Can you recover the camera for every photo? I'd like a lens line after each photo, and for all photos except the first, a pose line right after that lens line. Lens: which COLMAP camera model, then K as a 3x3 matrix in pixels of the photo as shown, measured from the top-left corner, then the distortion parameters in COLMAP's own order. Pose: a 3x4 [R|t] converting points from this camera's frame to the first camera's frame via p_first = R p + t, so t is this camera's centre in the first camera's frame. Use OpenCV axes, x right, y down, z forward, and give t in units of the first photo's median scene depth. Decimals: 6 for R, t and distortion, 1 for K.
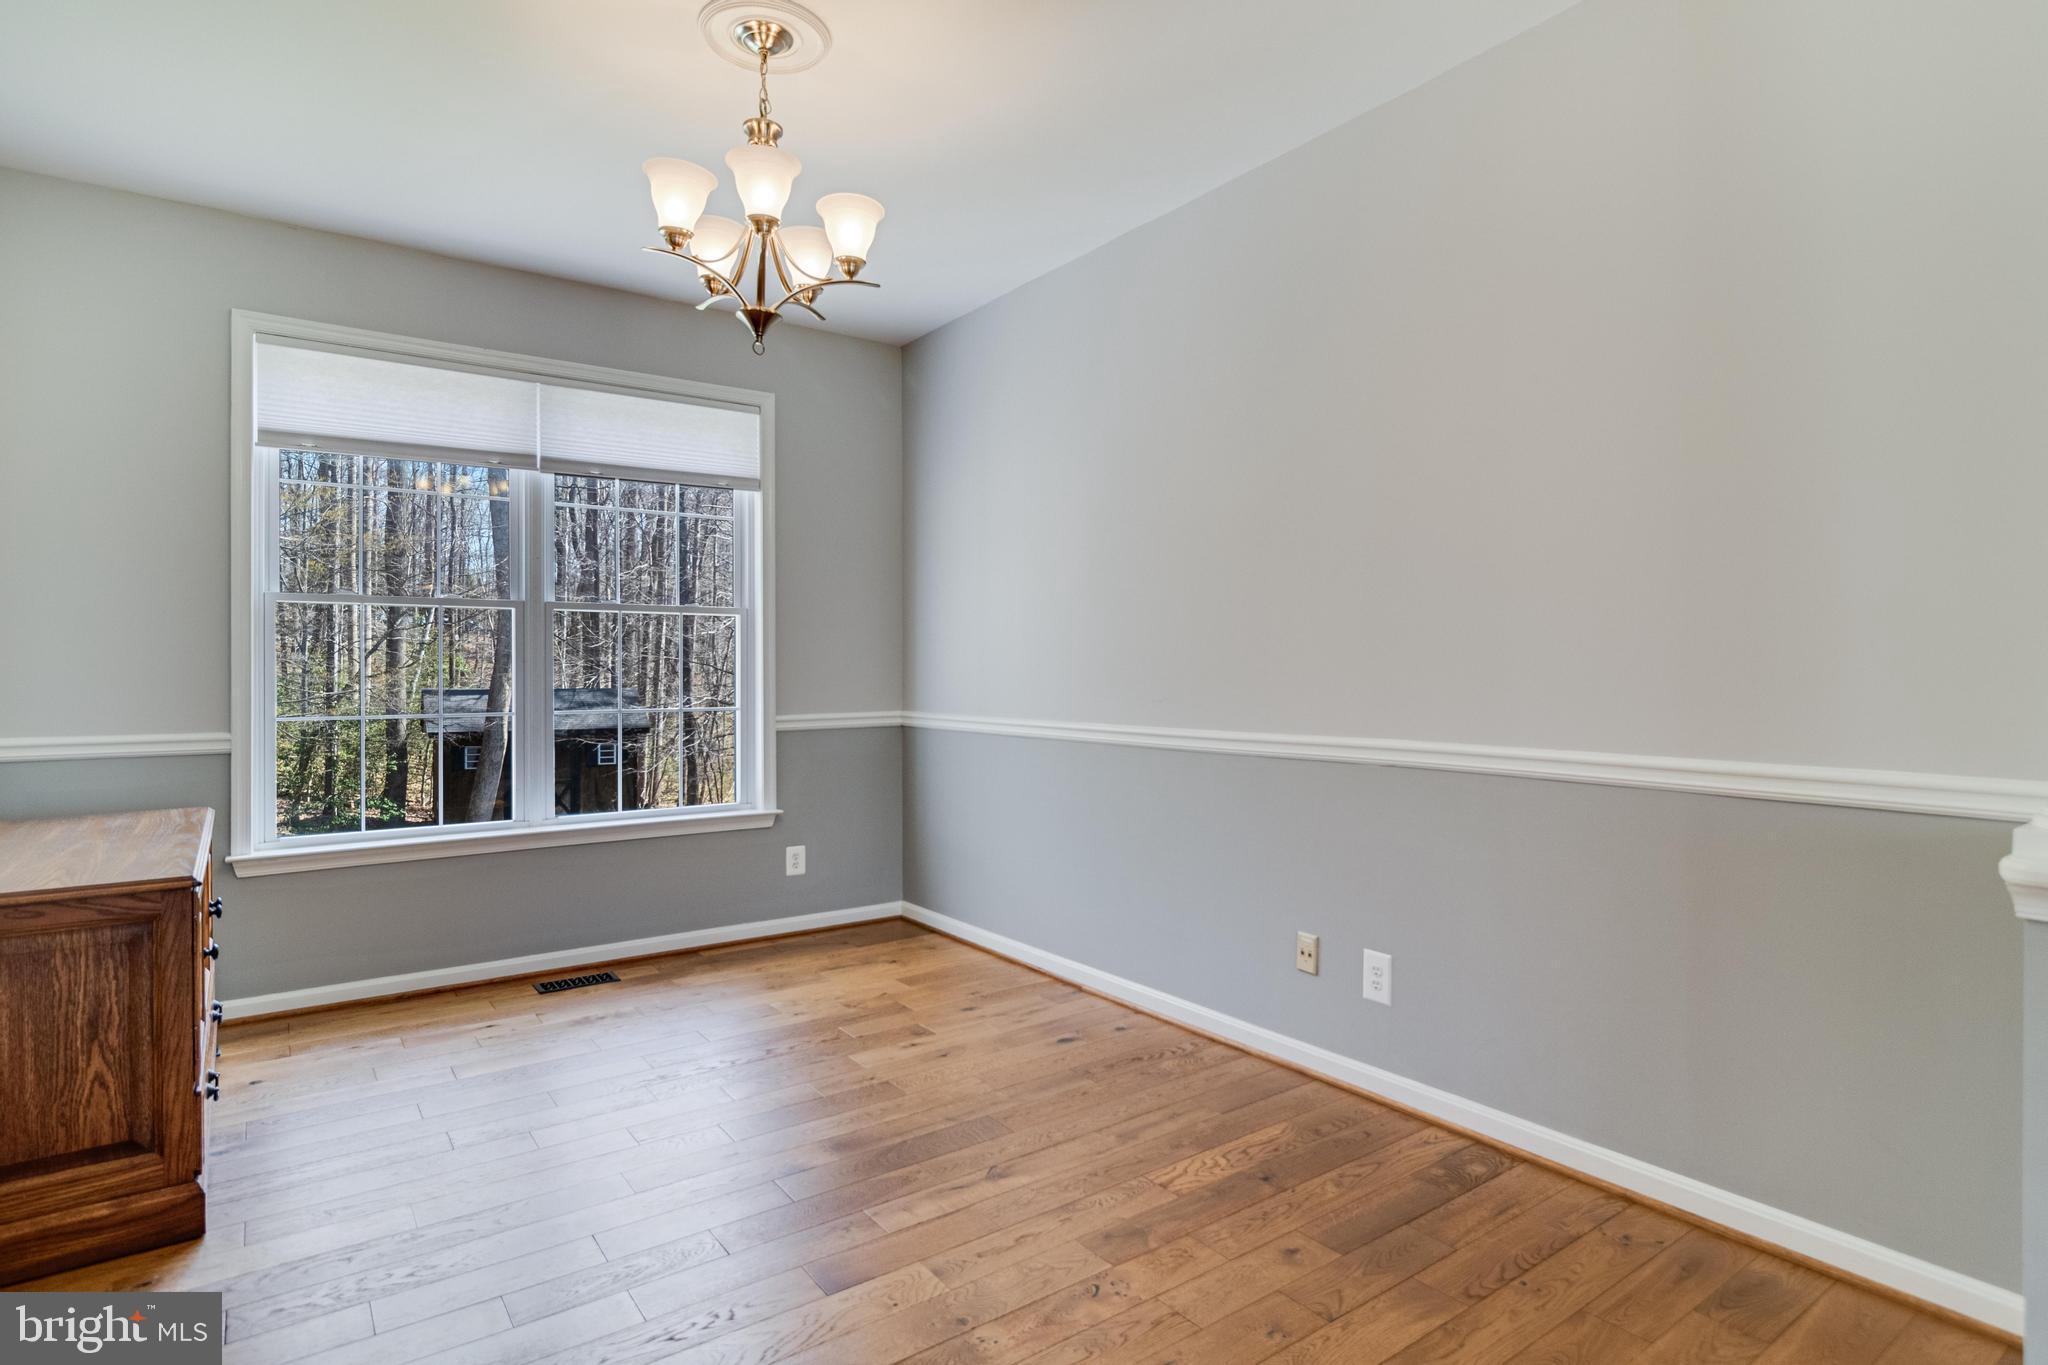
lens RADIAL K [[1128.1, 0, 1022.0], [0, 1128.1, 682.1], [0, 0, 1]] dist [0.002690, 0.001860]
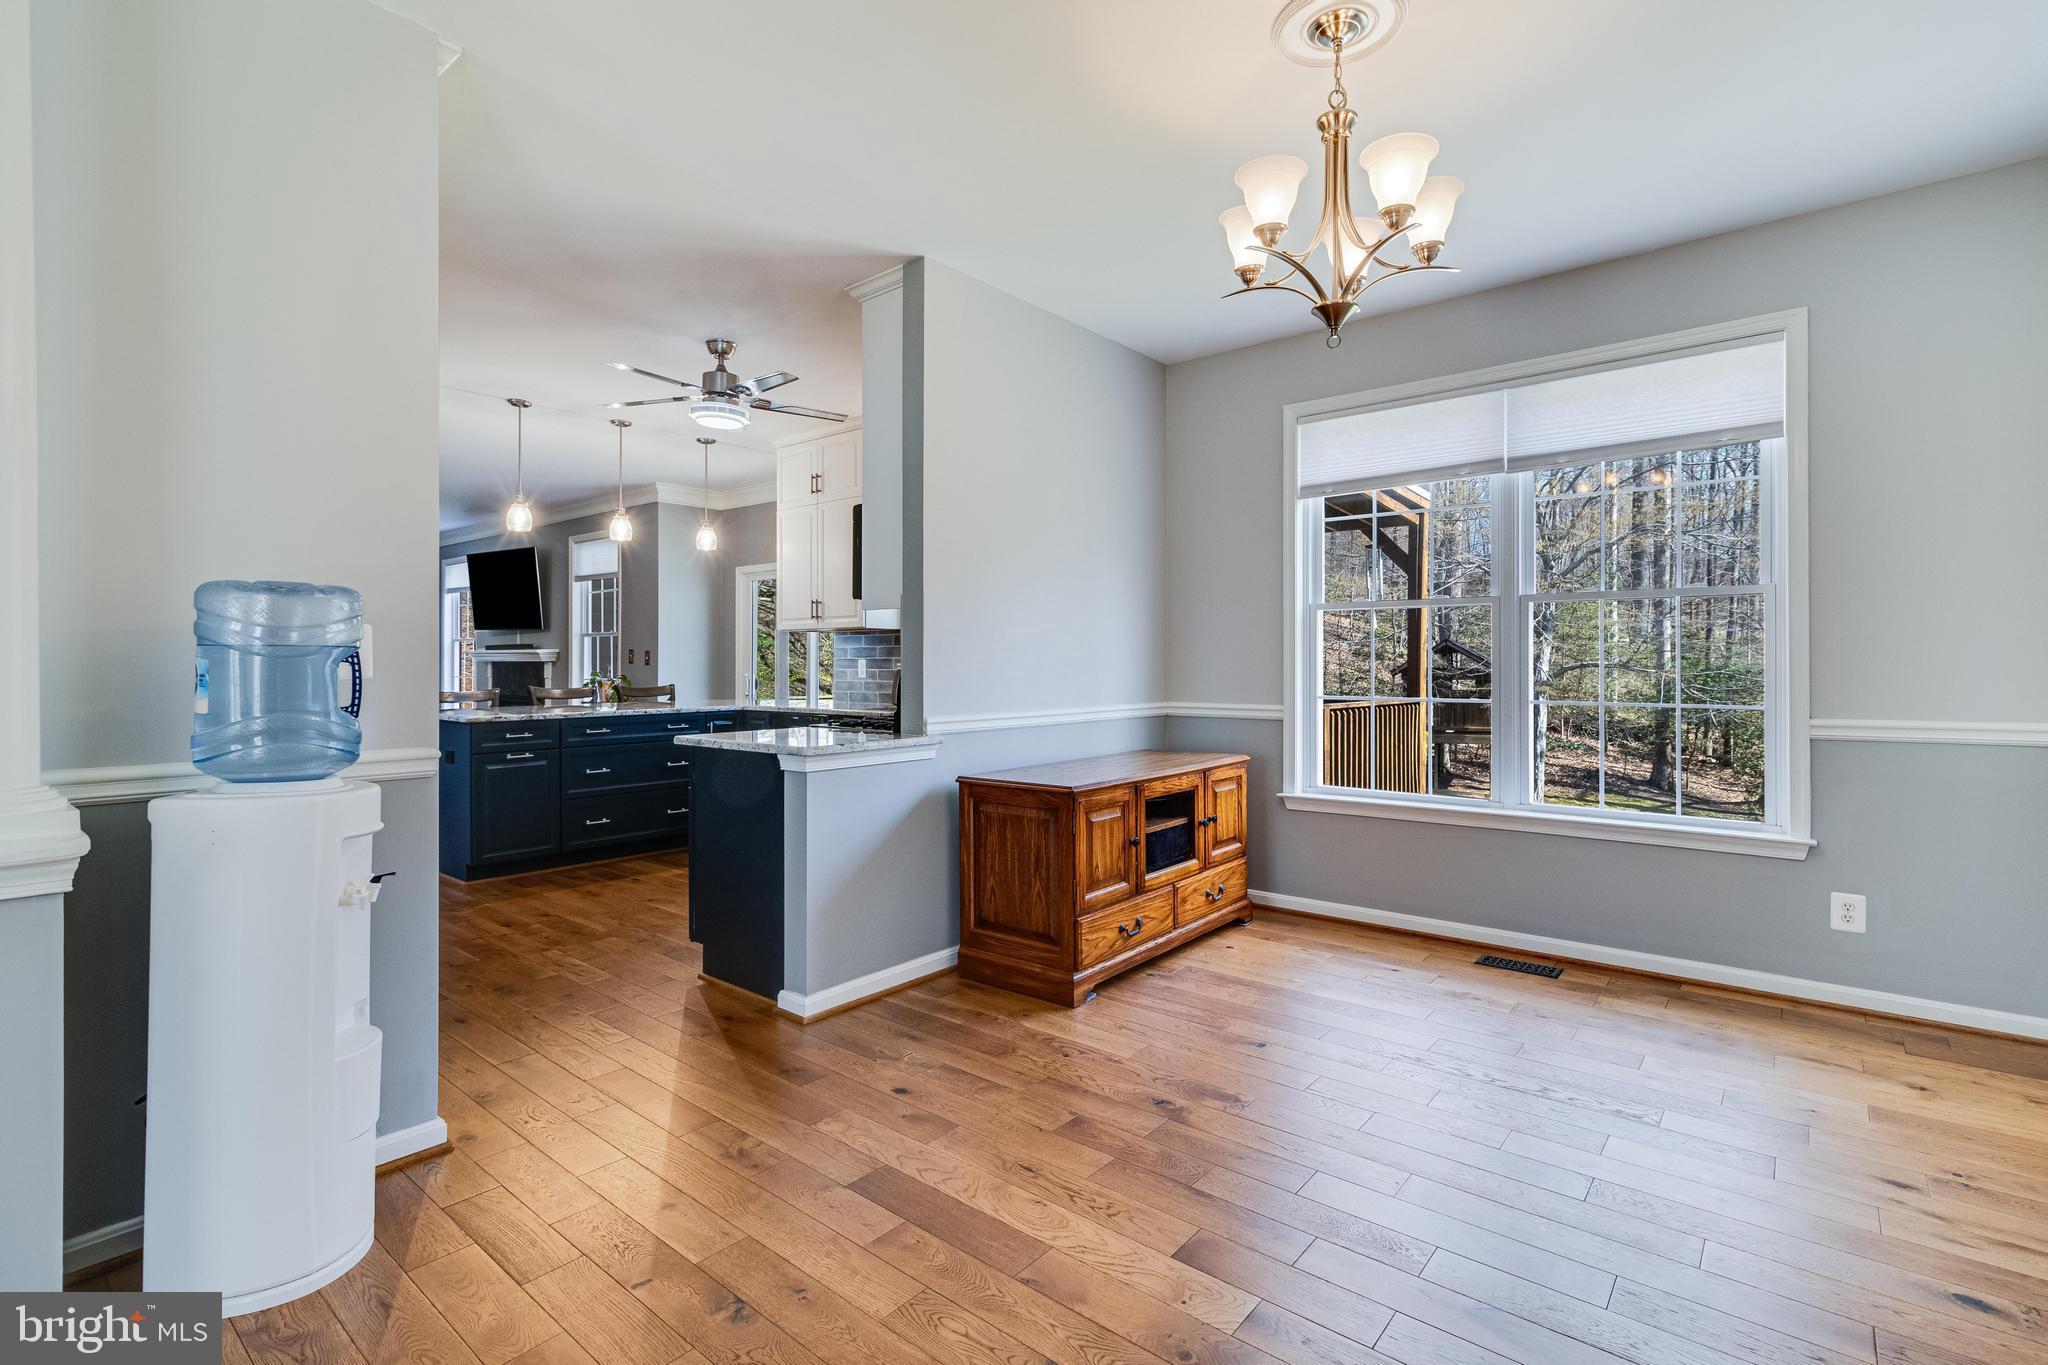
lens RADIAL K [[948.2, 0, 1006.4], [0, 948.2, 677.5], [0, 0, 1]] dist [0.001337, 0.000984]
pose [[0.217844, 0.009531, -0.975937, 0.374346], [-0.011766, 0.999905, 0.007139, 0.004281], [0.975913, 0.009928, 0.217935, 0.392290]]
